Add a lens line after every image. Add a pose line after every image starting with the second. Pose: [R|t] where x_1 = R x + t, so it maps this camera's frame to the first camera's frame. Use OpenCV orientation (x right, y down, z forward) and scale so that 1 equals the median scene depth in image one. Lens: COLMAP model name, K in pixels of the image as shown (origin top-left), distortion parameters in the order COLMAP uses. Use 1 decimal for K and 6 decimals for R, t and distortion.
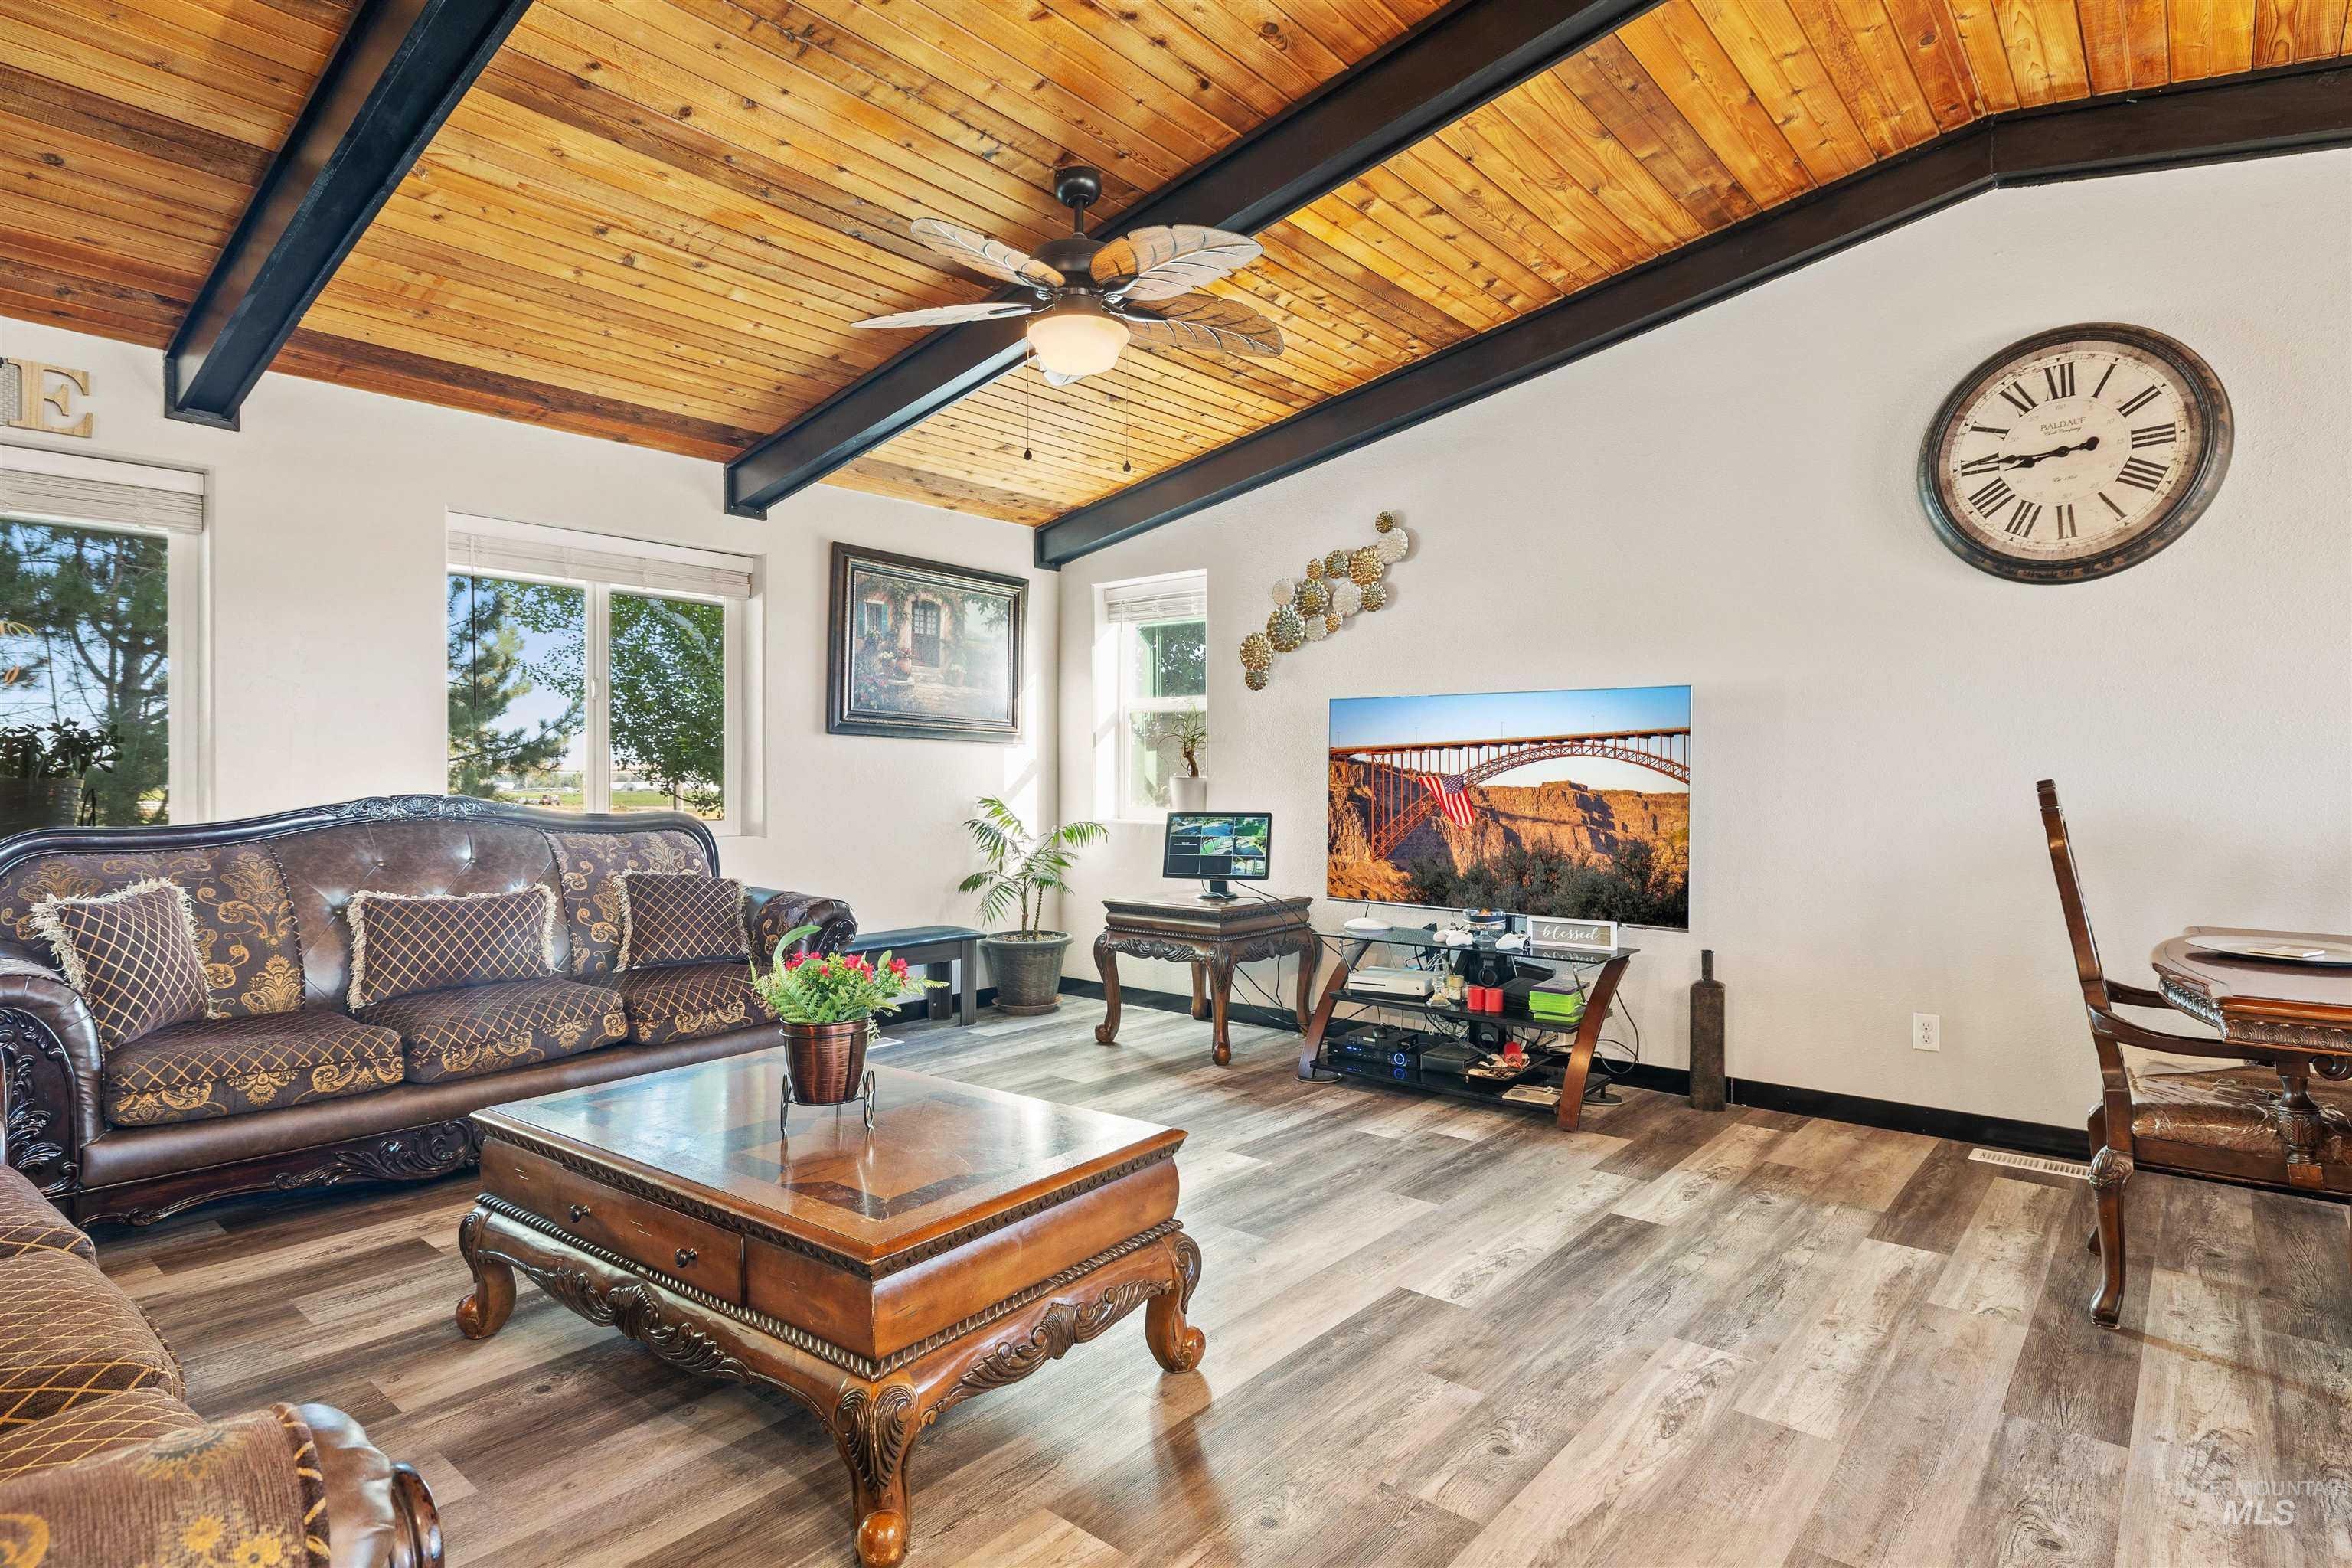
lens RADIAL K [[1207.9, 0, 1181.5], [0, 1207.9, 777.7], [0, 0, 1]] dist [-0.004464, 0.000101]
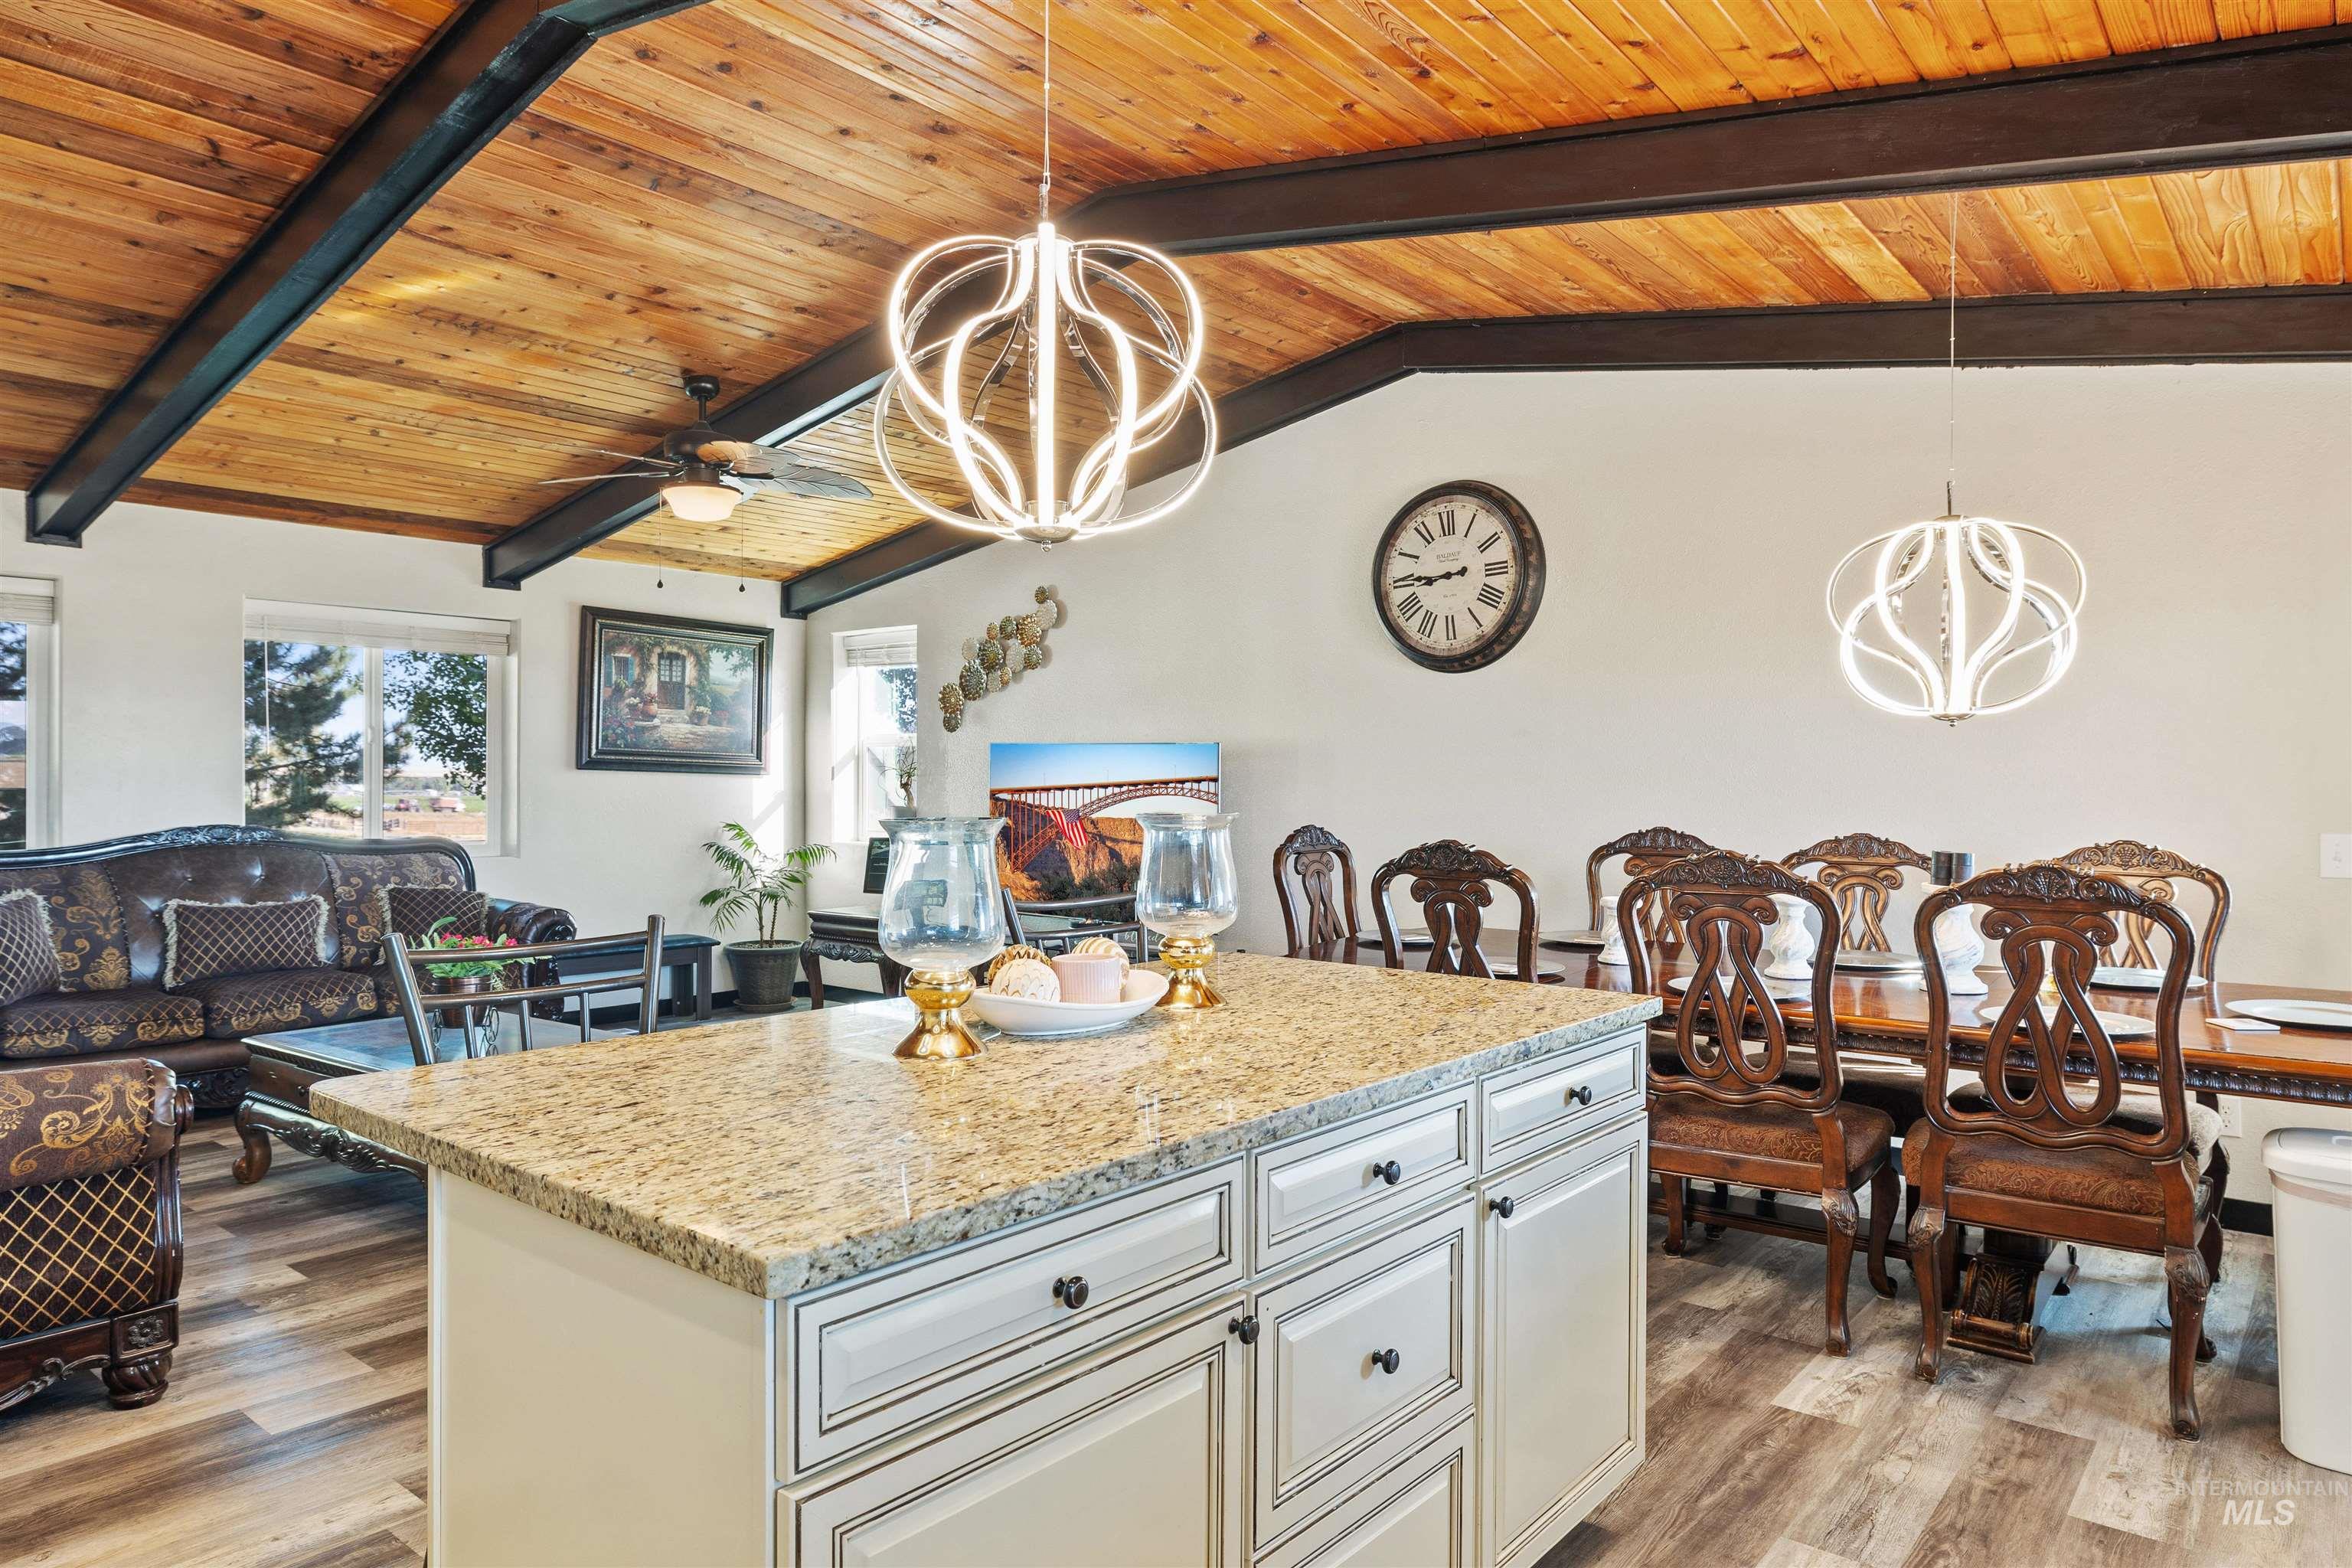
lens RADIAL K [[1435.5, 0, 1176.5], [0, 1435.5, 778.5], [0, 0, 1]] dist [0.000157, -0.002447]
pose [[0.999958, 0.003378, 0.008546, 0.363094], [-0.003363, 0.999993, -0.001758, -0.035507], [-0.008551, 0.001729, 0.999962, -0.522889]]
